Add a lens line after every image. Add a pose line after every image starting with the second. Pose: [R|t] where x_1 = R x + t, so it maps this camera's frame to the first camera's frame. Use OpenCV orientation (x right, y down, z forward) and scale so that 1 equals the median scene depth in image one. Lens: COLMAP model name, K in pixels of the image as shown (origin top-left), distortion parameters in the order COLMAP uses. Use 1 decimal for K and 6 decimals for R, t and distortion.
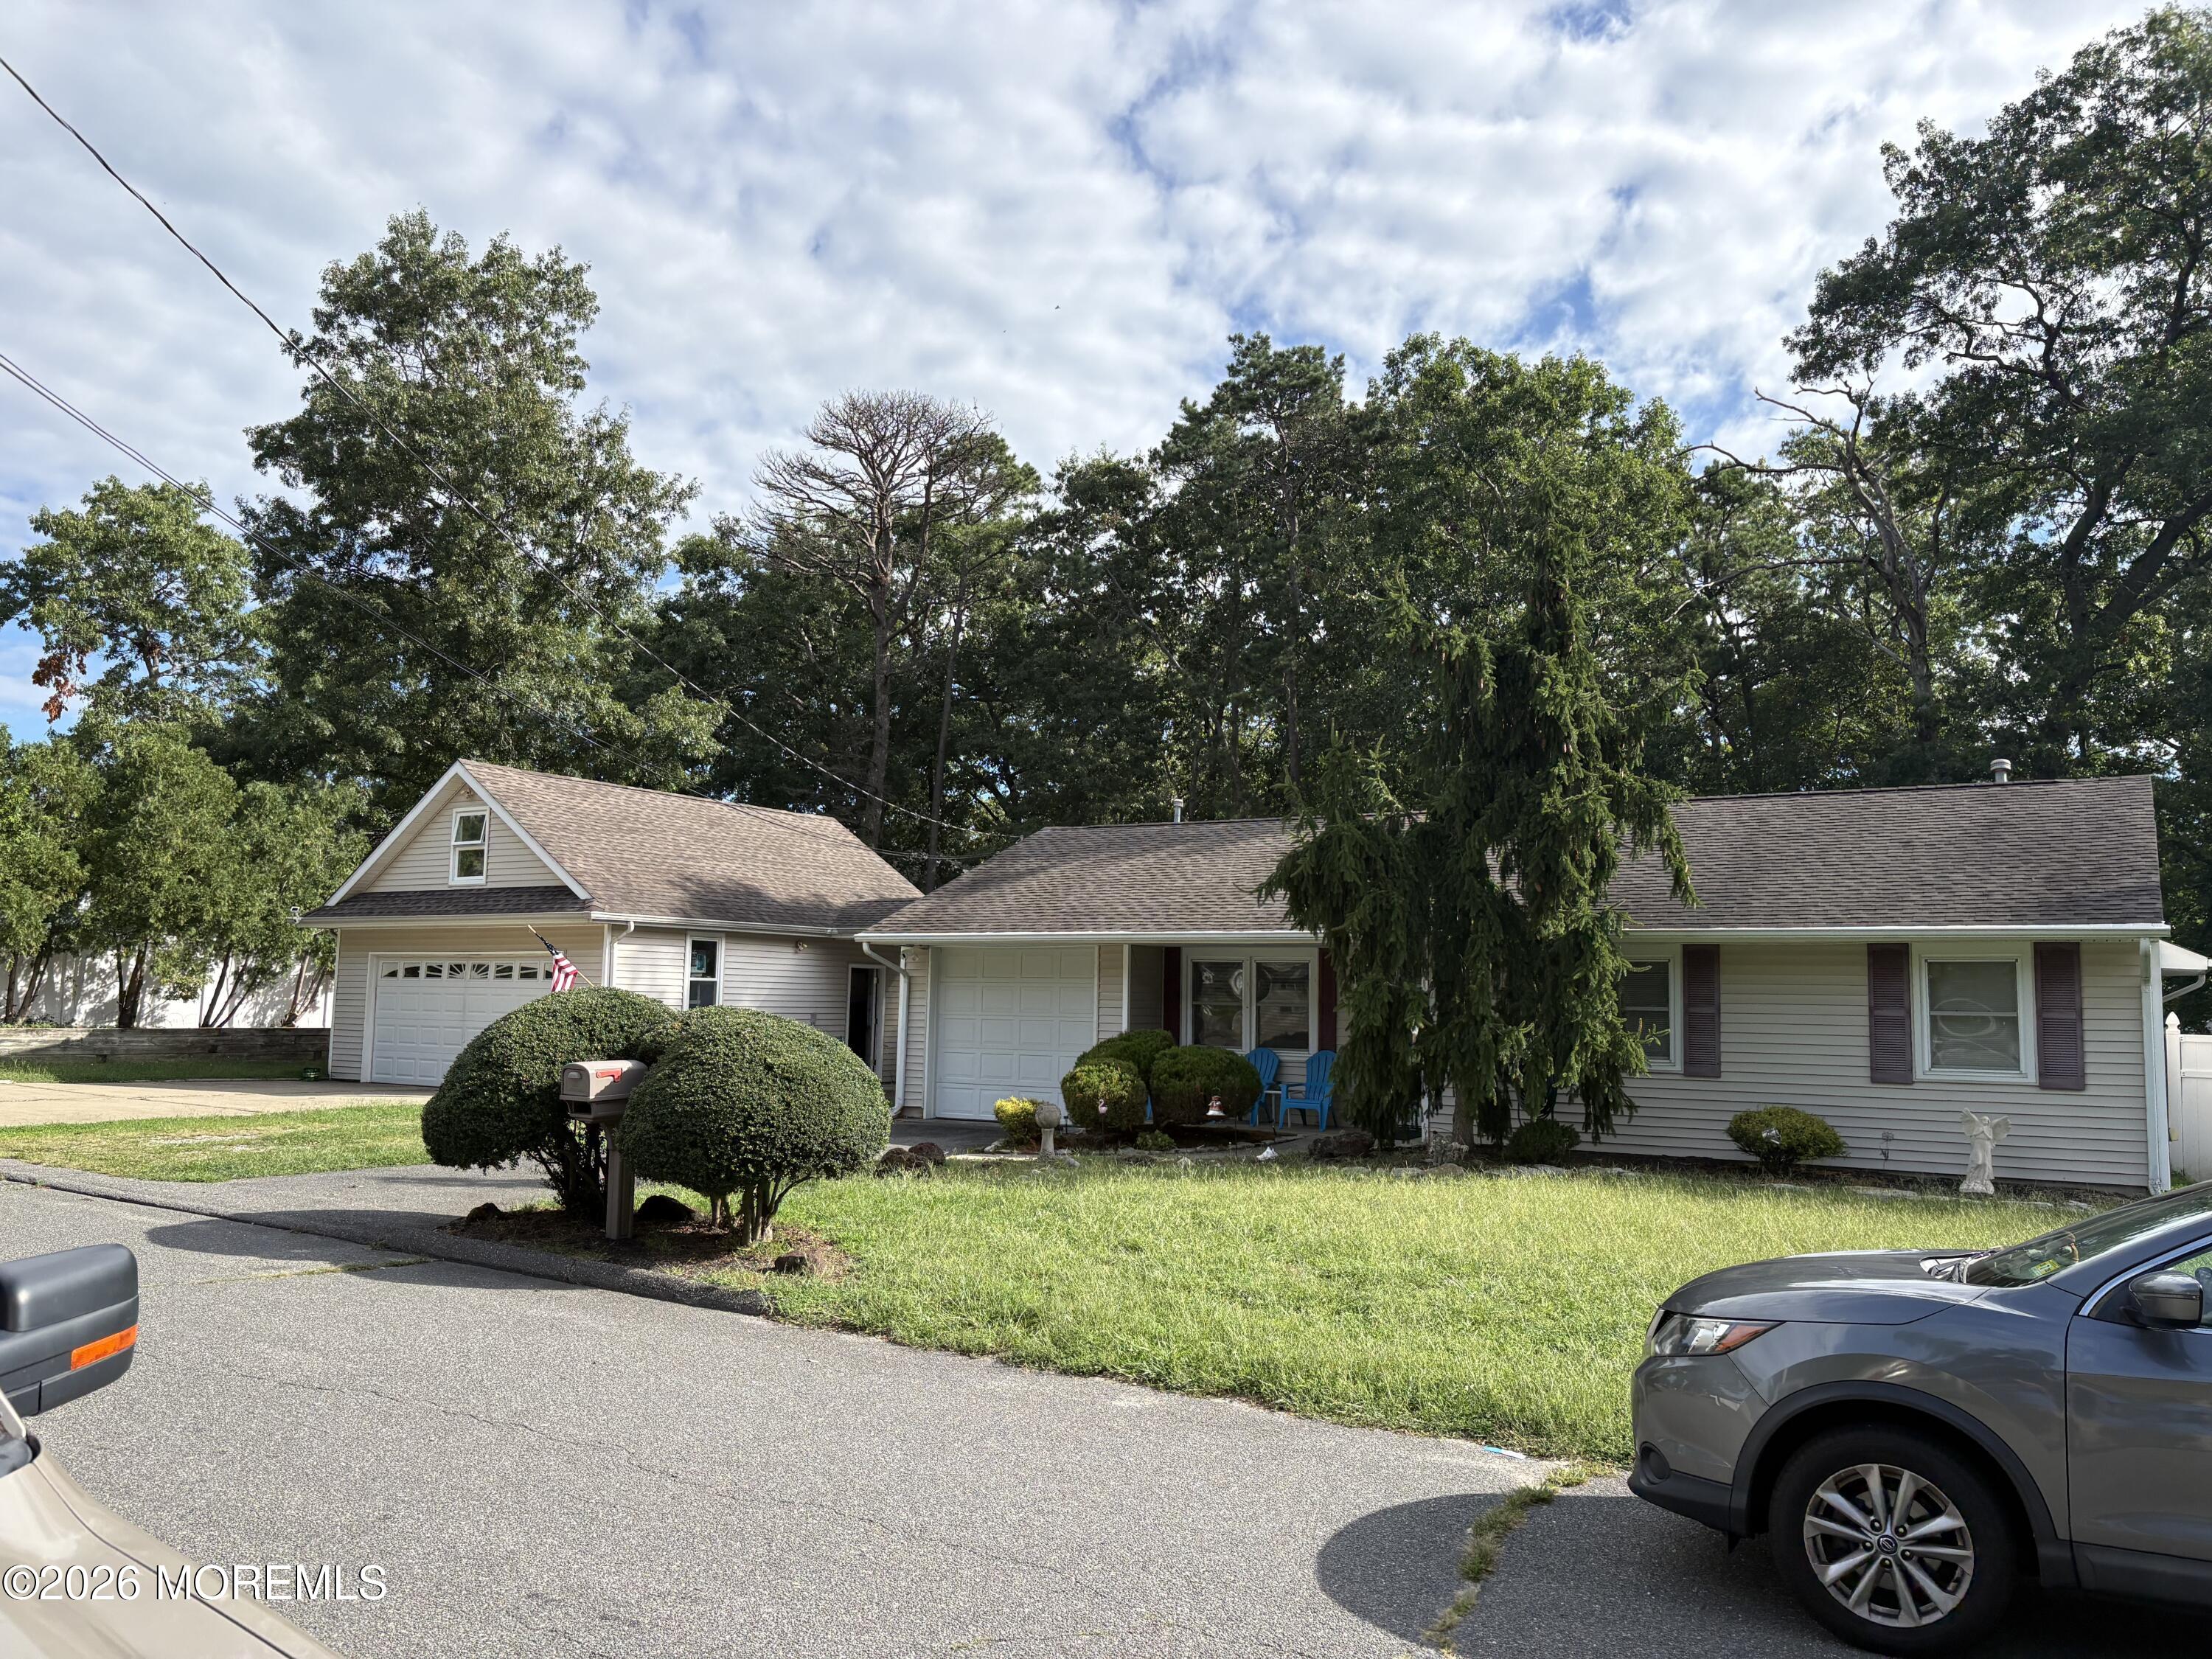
lens RADIAL K [[1680.4, 0, 1111.7], [0, 1680.4, 832.3], [0, 0, 1]] dist [0.060799, -0.061931]
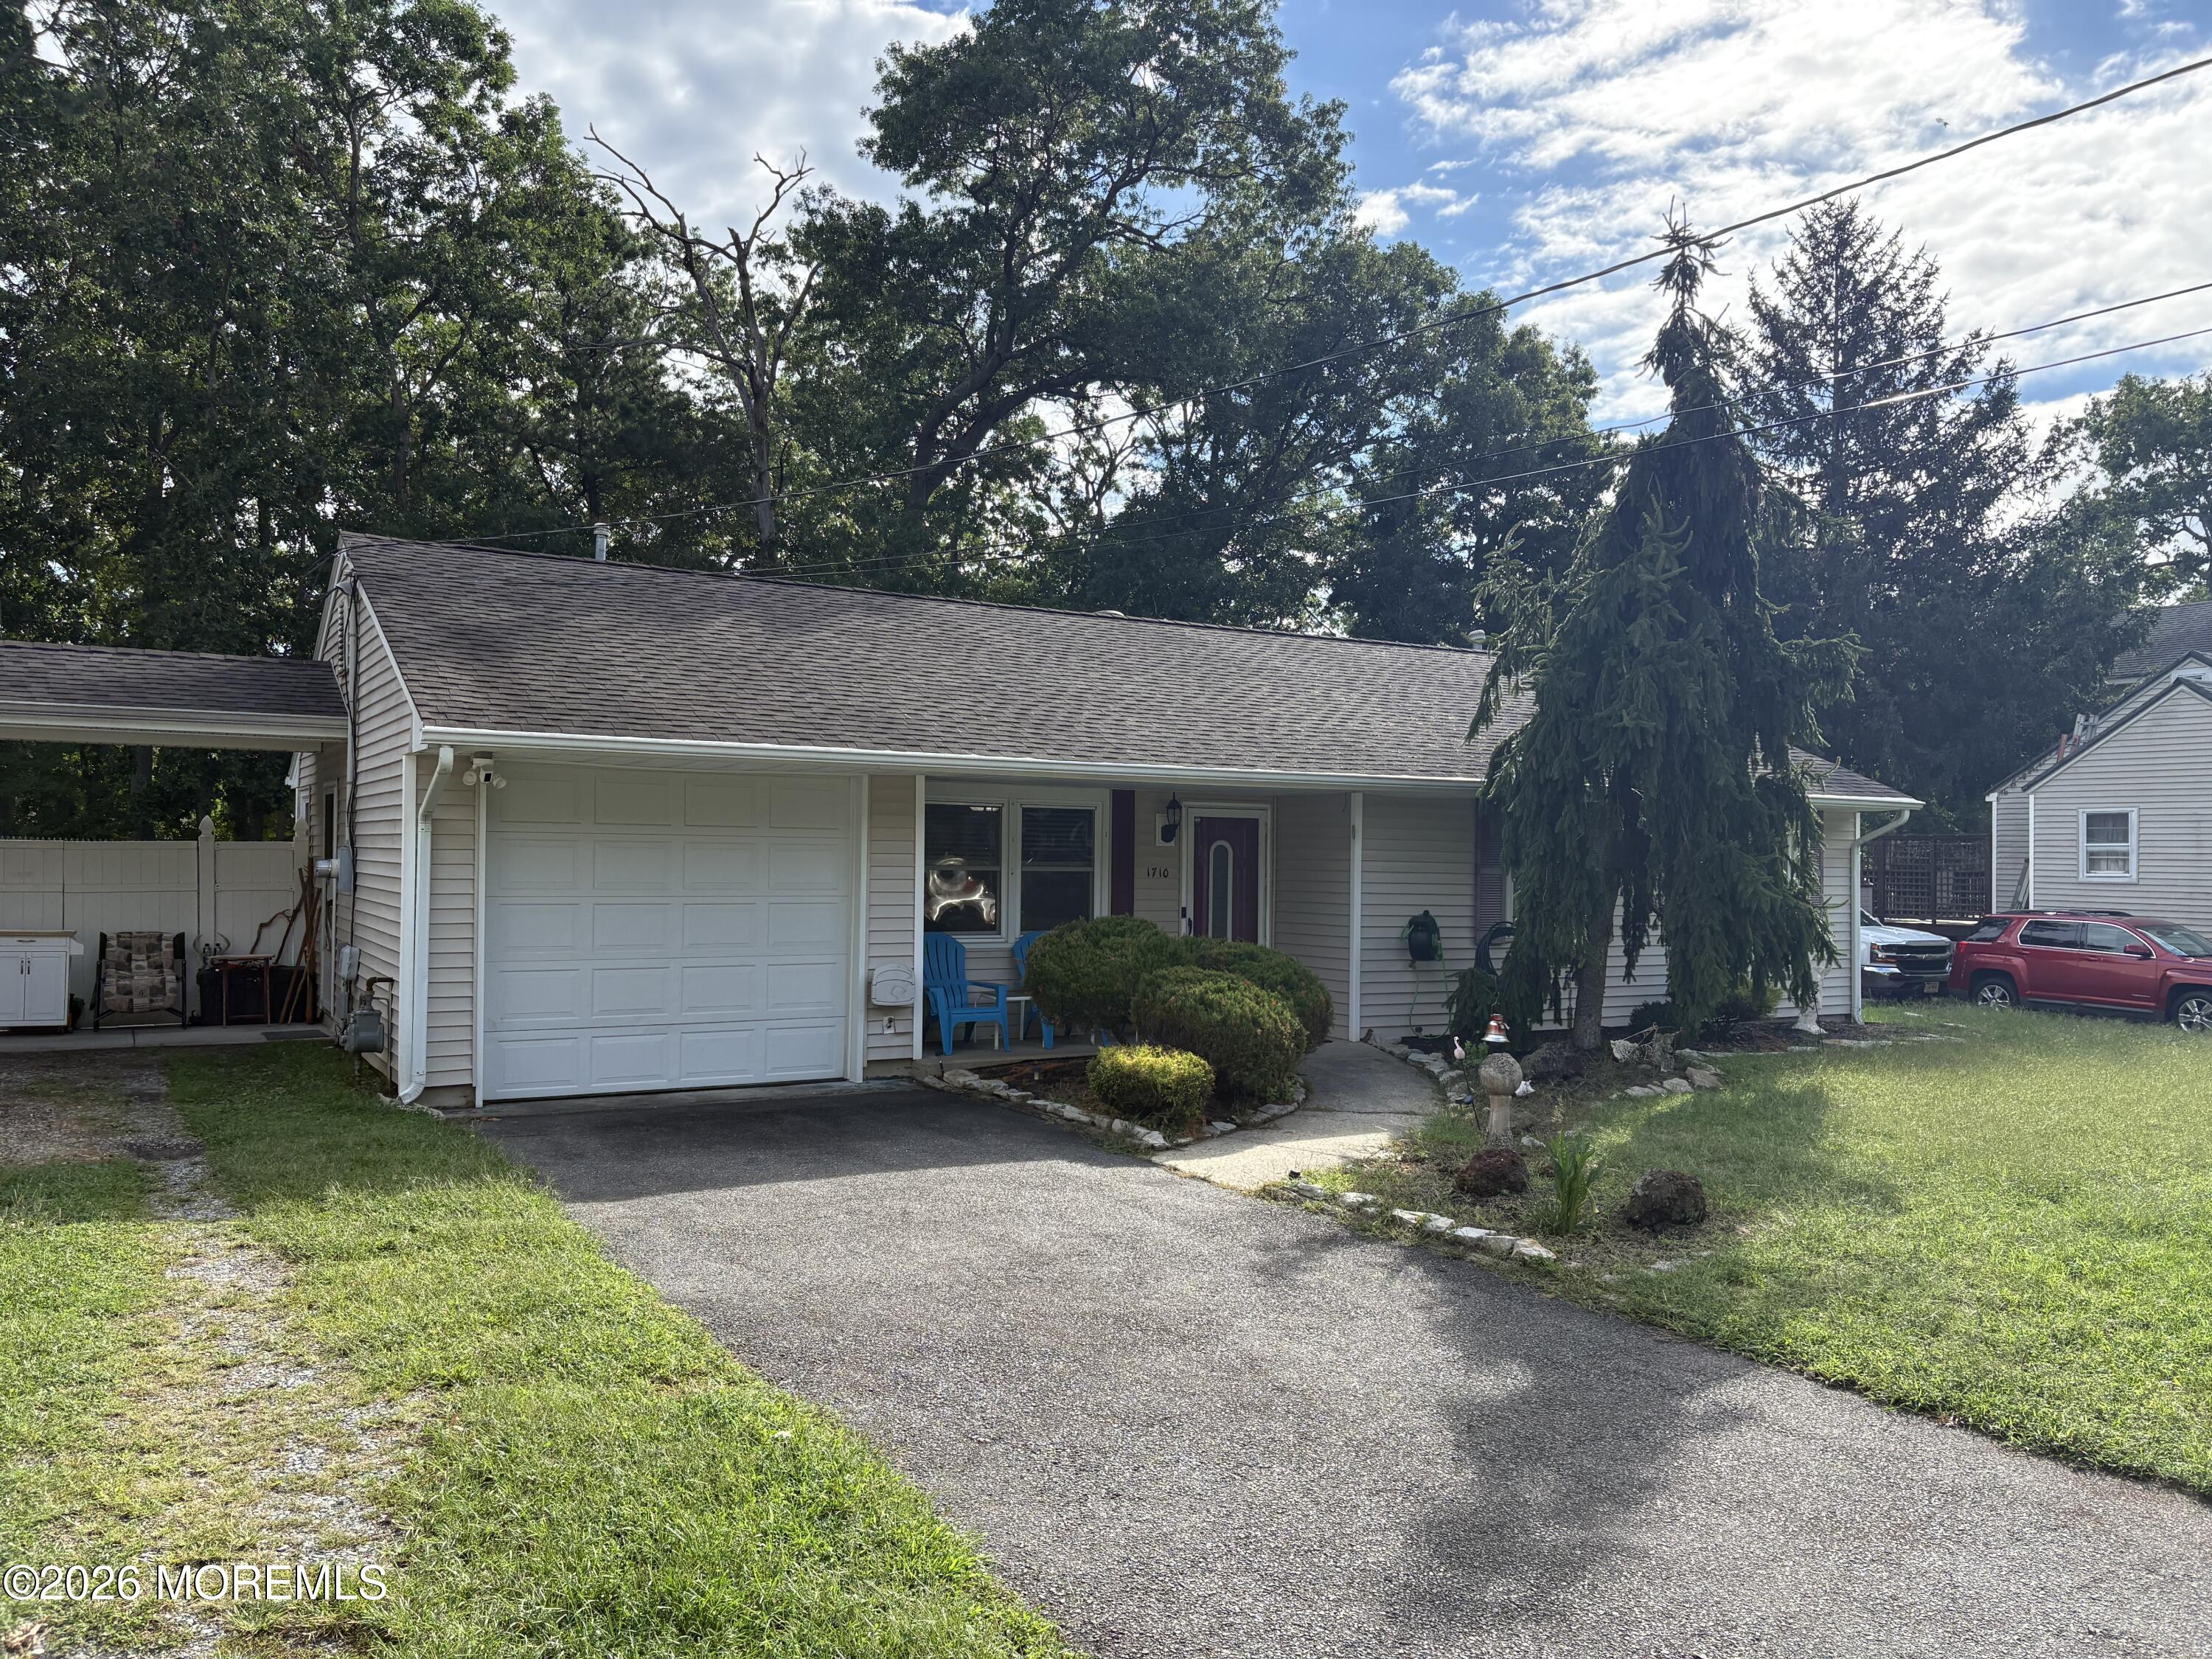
lens RADIAL K [[1680.4, 0, 1112.5], [0, 1680.4, 832.6], [0, 0, 1]] dist [0.060799, -0.061931]
pose [[0.468461, 0.003529, 0.883477, -0.395189], [-0.096904, 0.994164, 0.047411, 0.041712], [-0.878154, -0.107822, 0.466069, 0.527537]]
